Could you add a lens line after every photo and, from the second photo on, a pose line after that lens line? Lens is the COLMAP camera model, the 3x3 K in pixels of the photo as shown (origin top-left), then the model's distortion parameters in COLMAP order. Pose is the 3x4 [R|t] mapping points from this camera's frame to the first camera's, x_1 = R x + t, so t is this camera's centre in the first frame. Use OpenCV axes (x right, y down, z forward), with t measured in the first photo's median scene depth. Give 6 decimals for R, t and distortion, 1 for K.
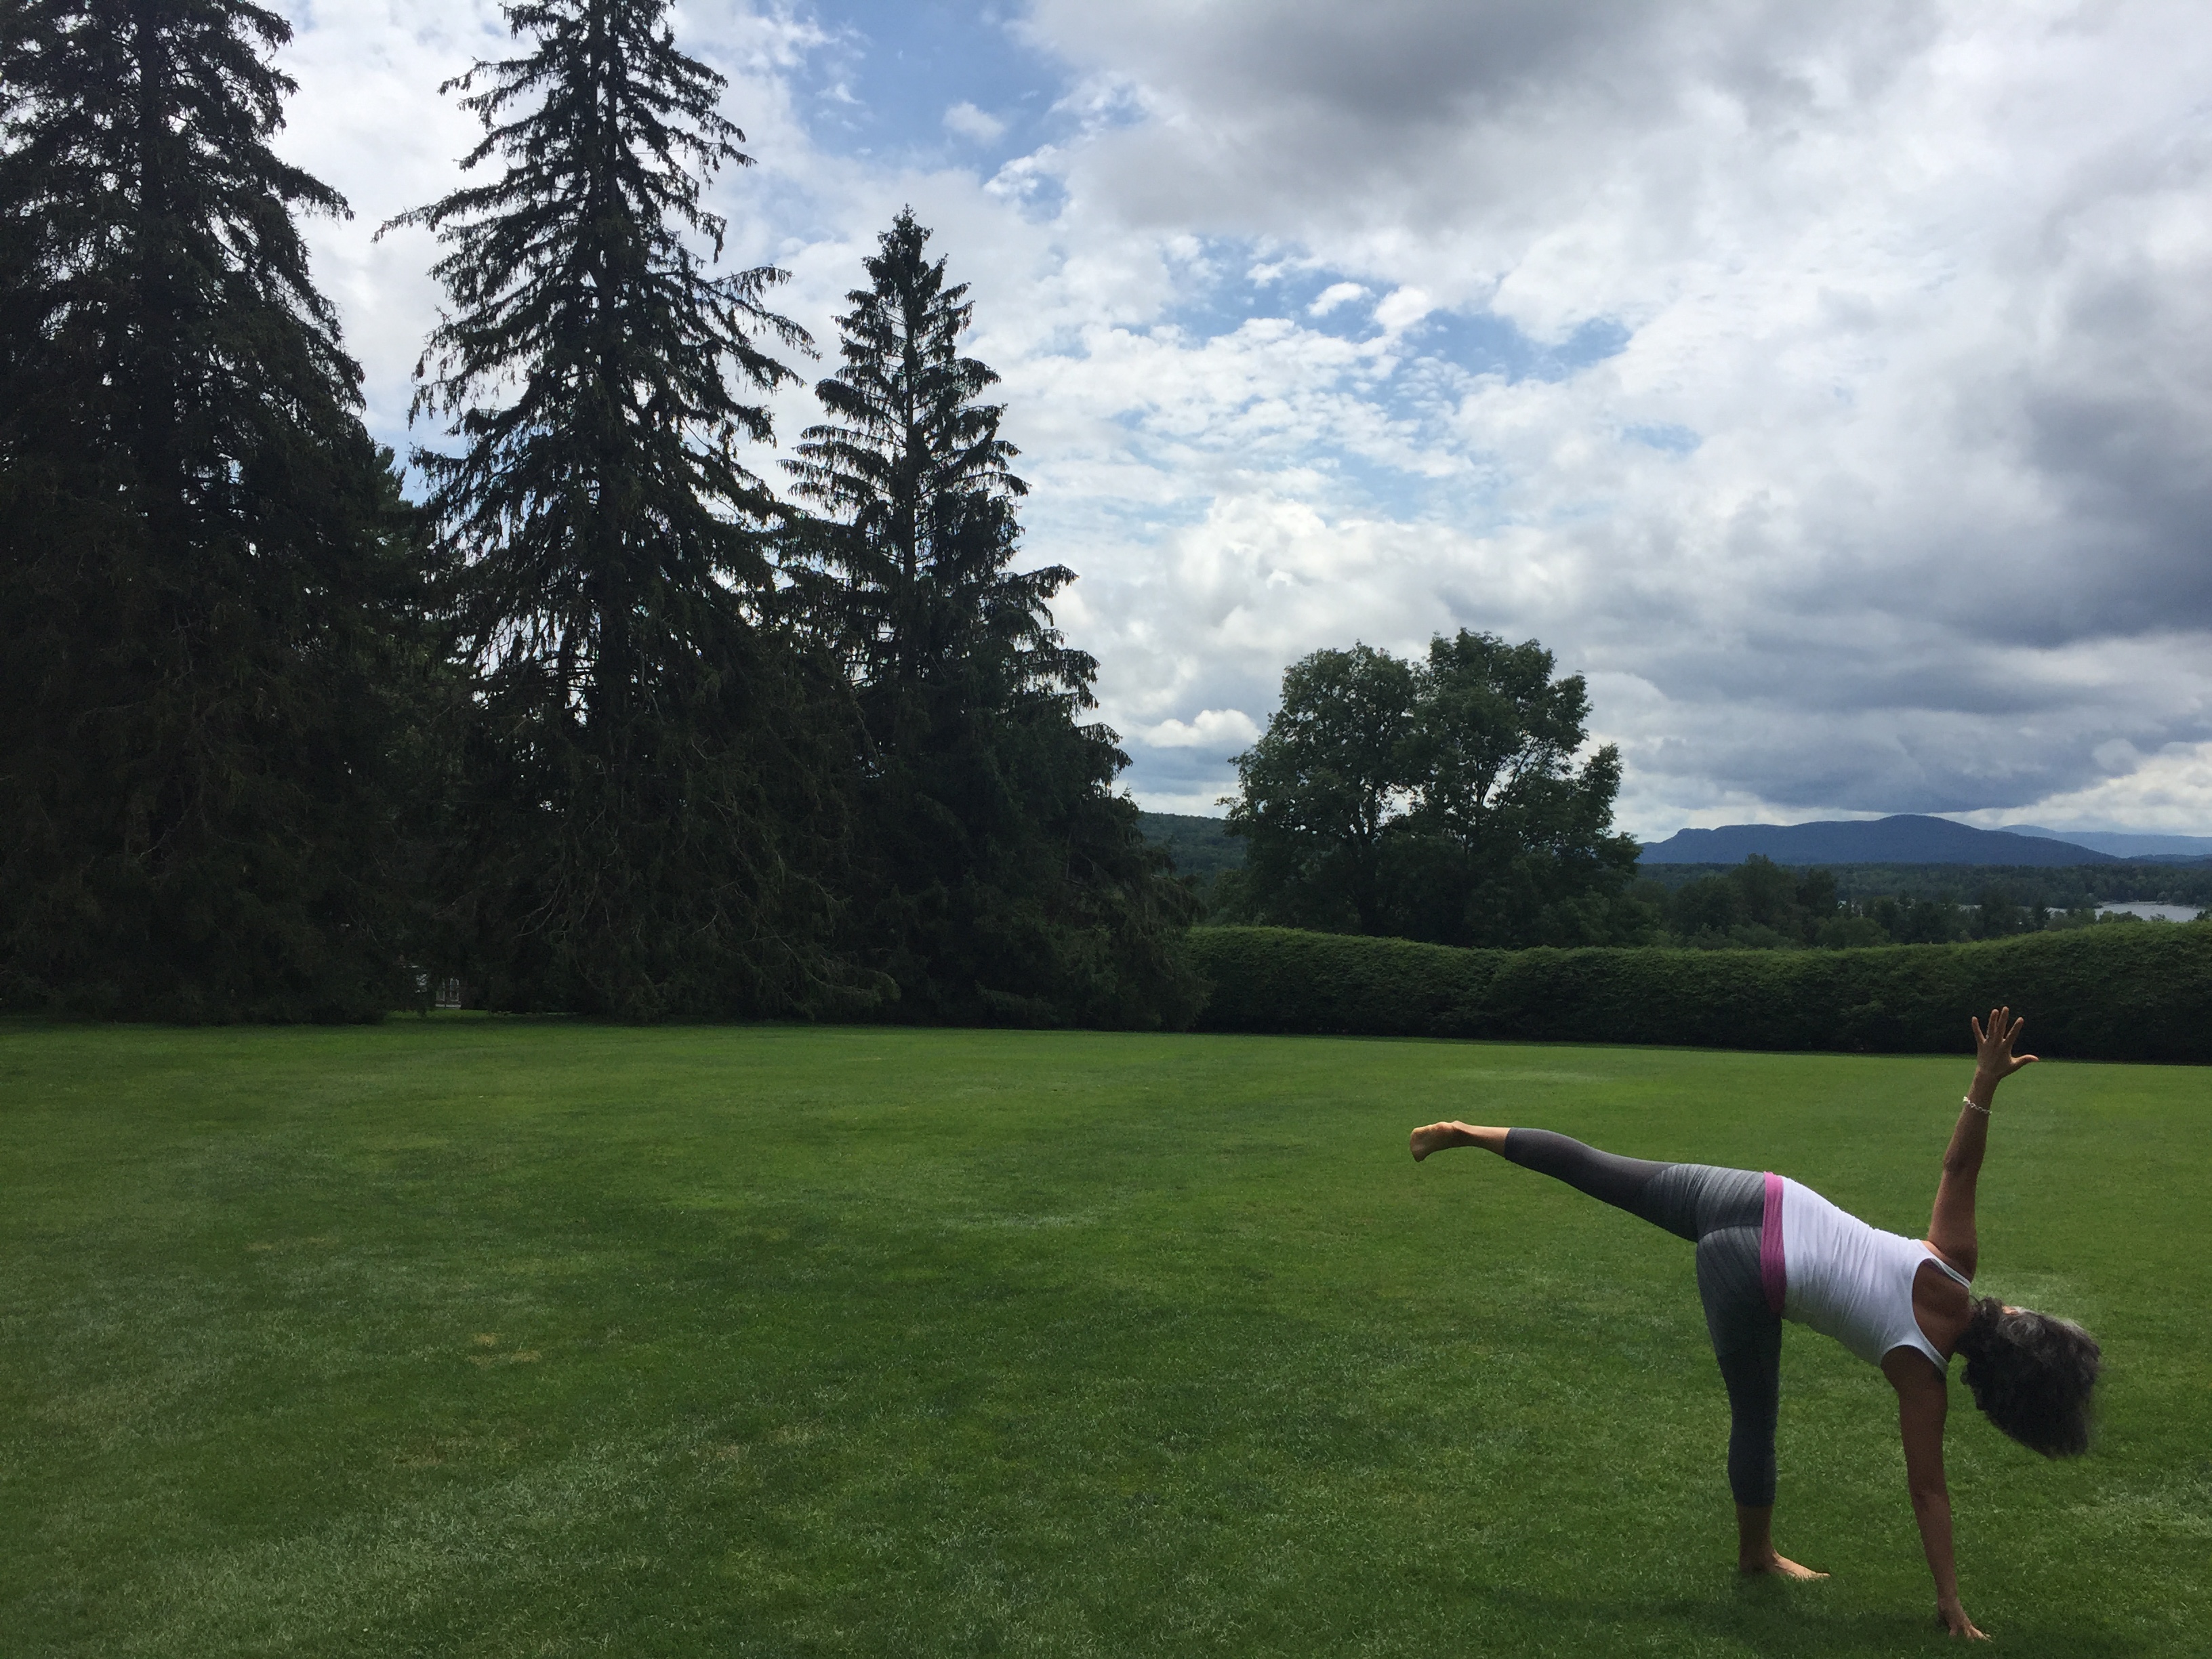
lens RADIAL K [[1868.6, 0, 1106.8], [0, 1868.6, 871.3], [0, 0, 1]] dist [0.005356, 0.003137]
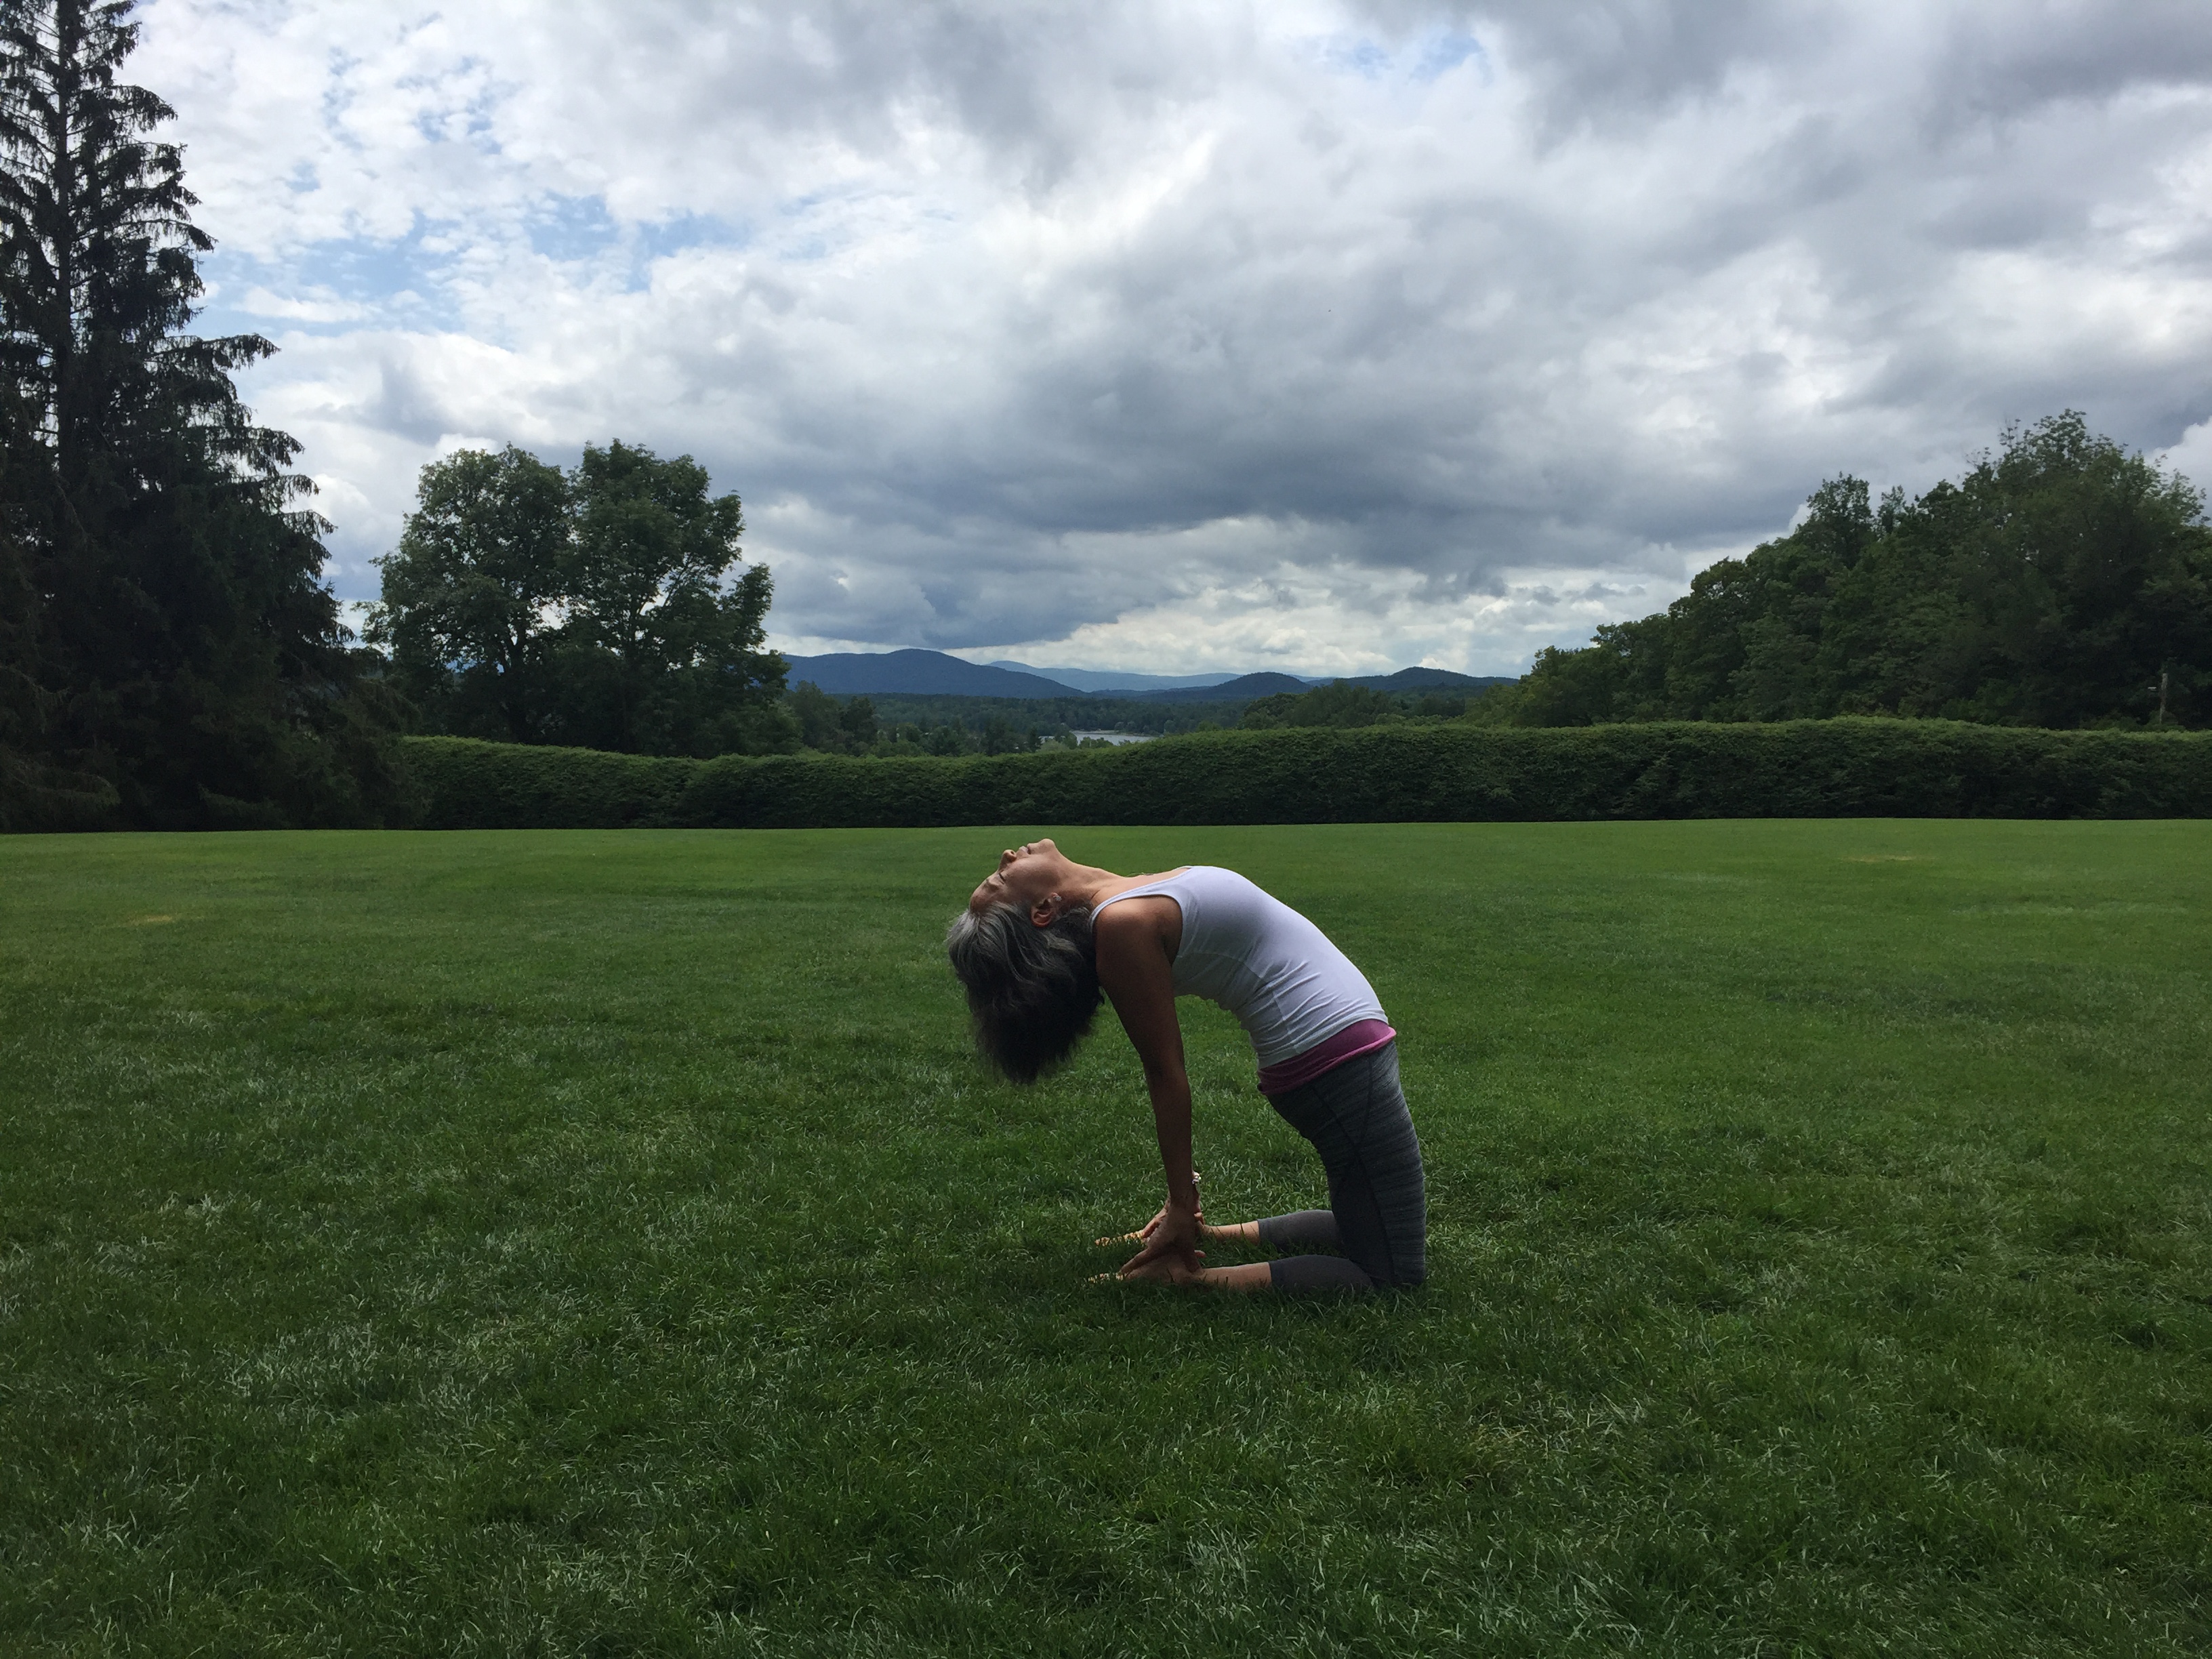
lens RADIAL K [[1912.8, 0, 1105.2], [0, 1912.8, 811.1], [0, 0, 1]] dist [0.073972, -0.120128]
pose [[0.860677, -0.016746, 0.508876, -0.140232], [-0.011455, 0.998569, 0.052235, 0.013923], [-0.509022, -0.050787, 0.859254, -0.033738]]
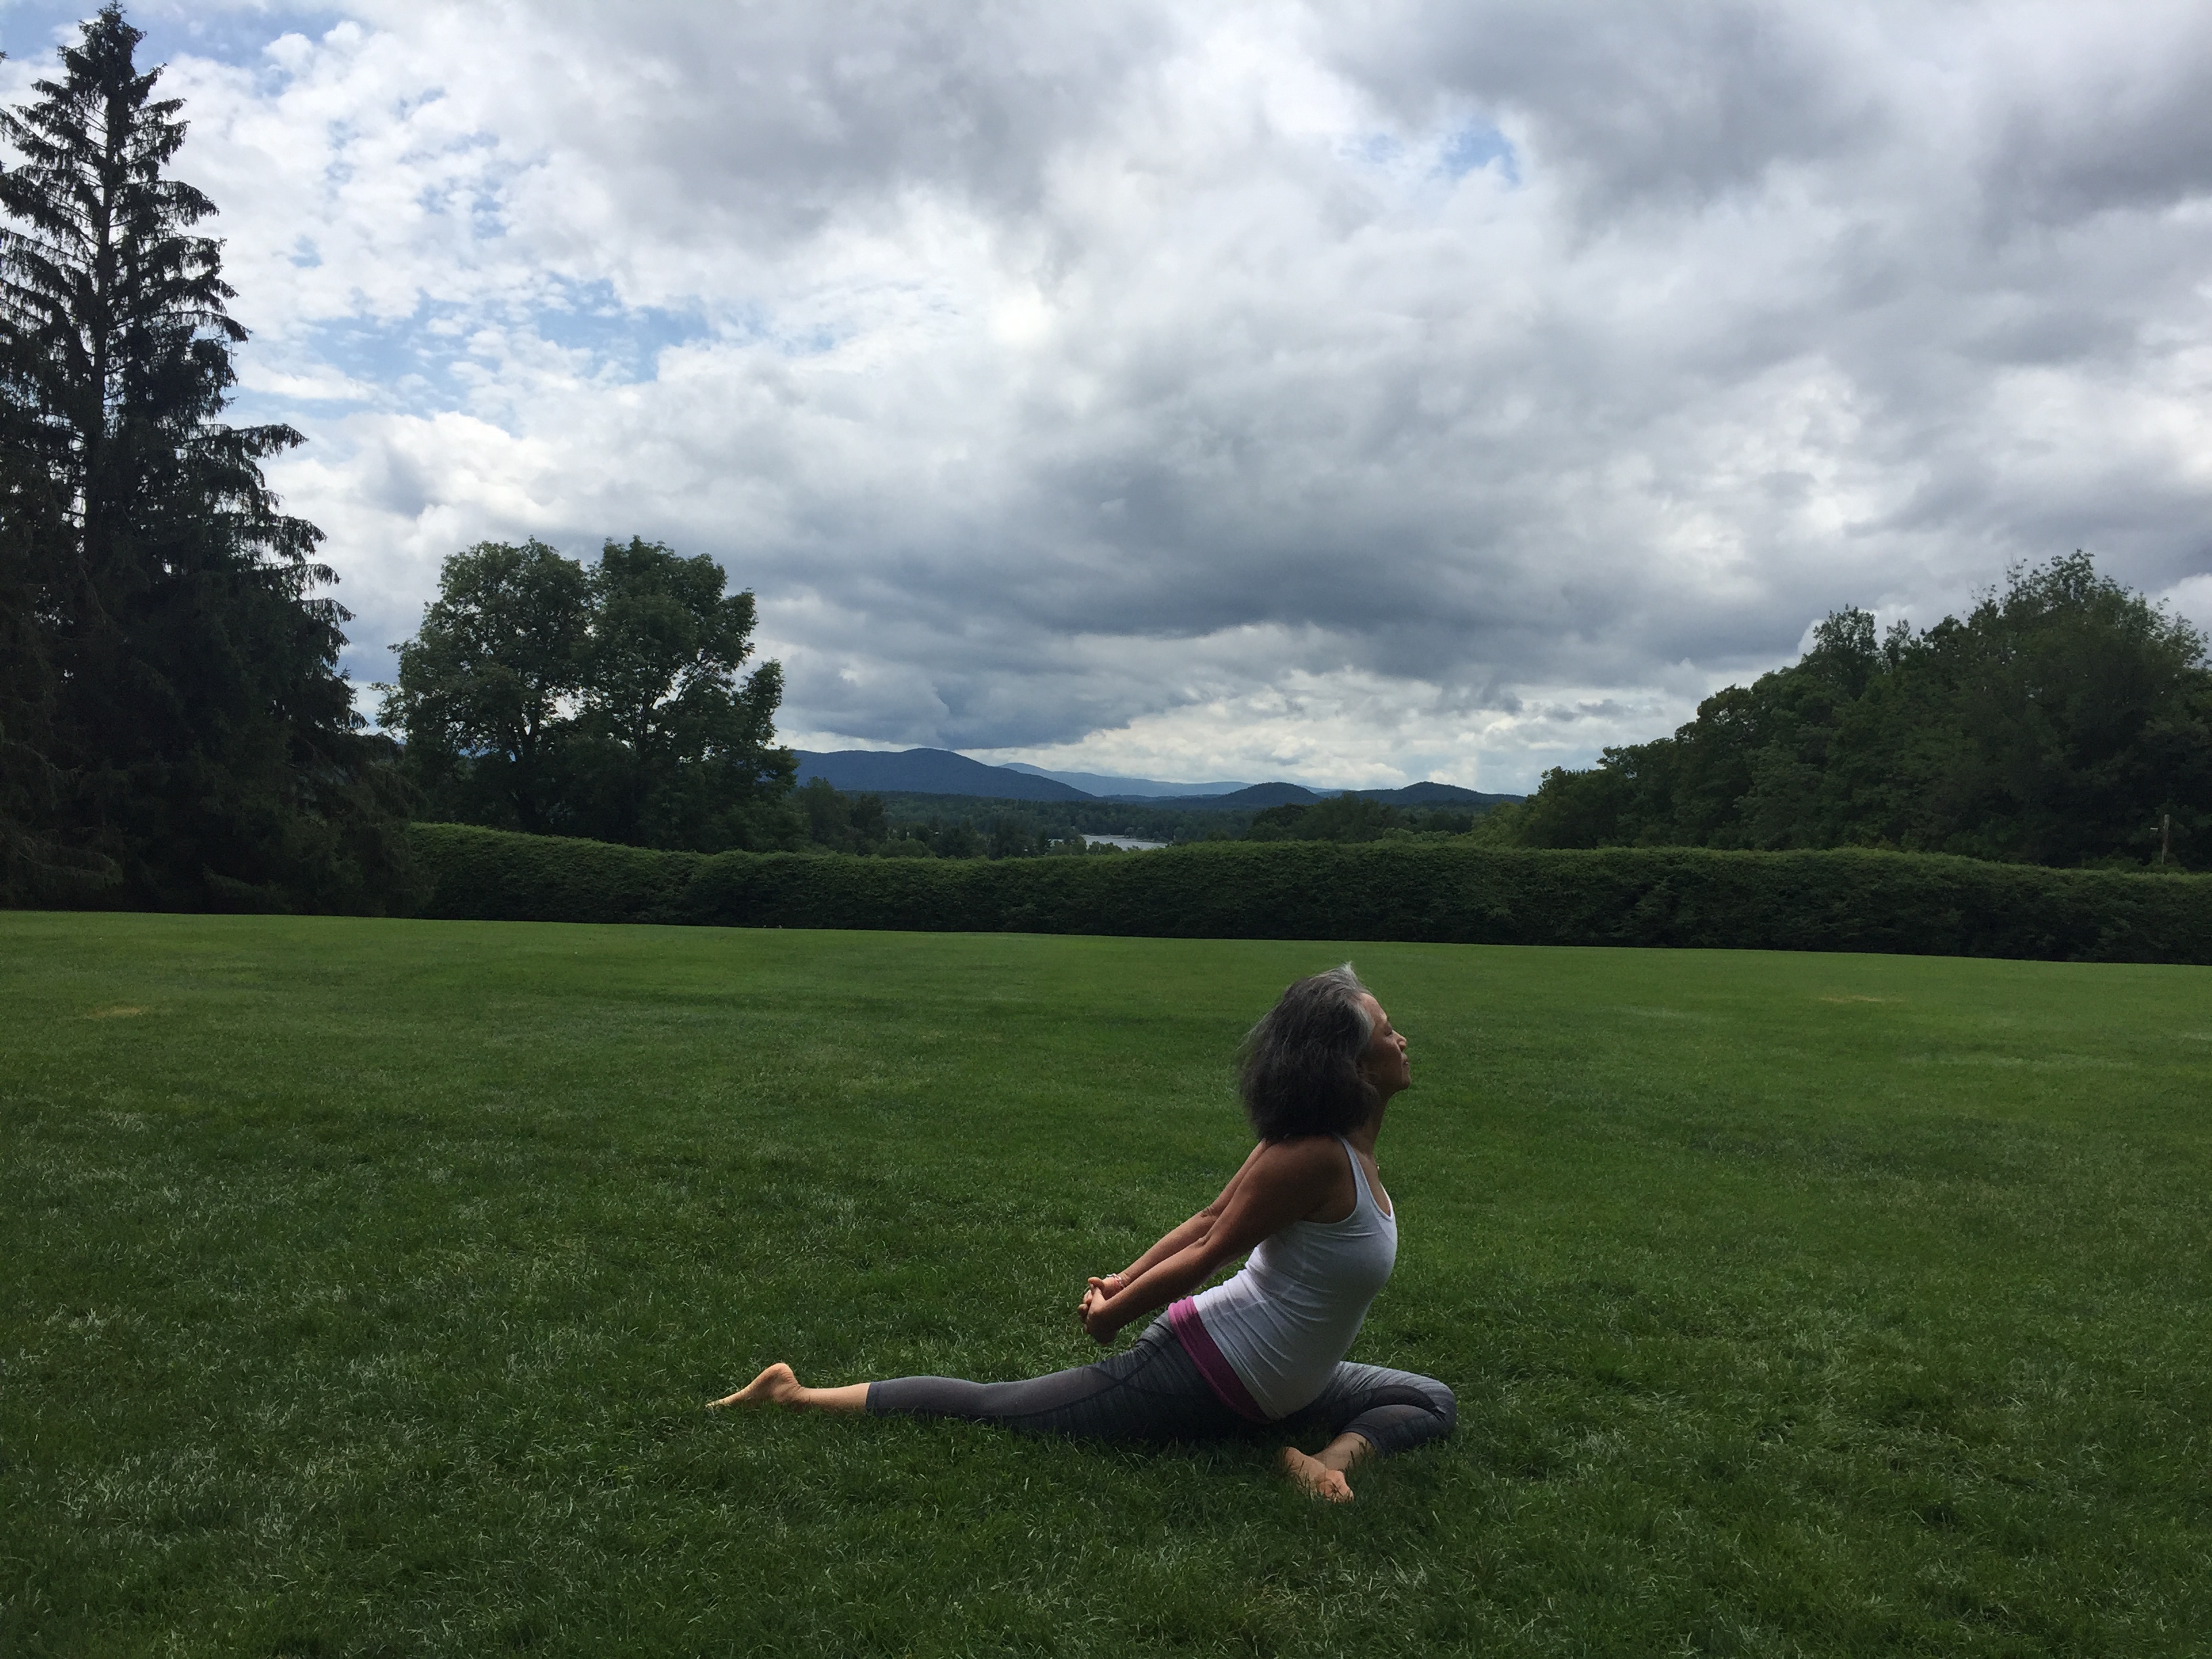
lens RADIAL K [[1912.8, 0, 1105.2], [0, 1912.8, 811.1], [0, 0, 1]] dist [0.073972, -0.120128]
pose [[0.863421, 0.037126, 0.503116, -0.137406], [-0.041988, 0.999117, -0.001669, 0.011970], [-0.502733, -0.019684, 0.864217, -0.038368]]
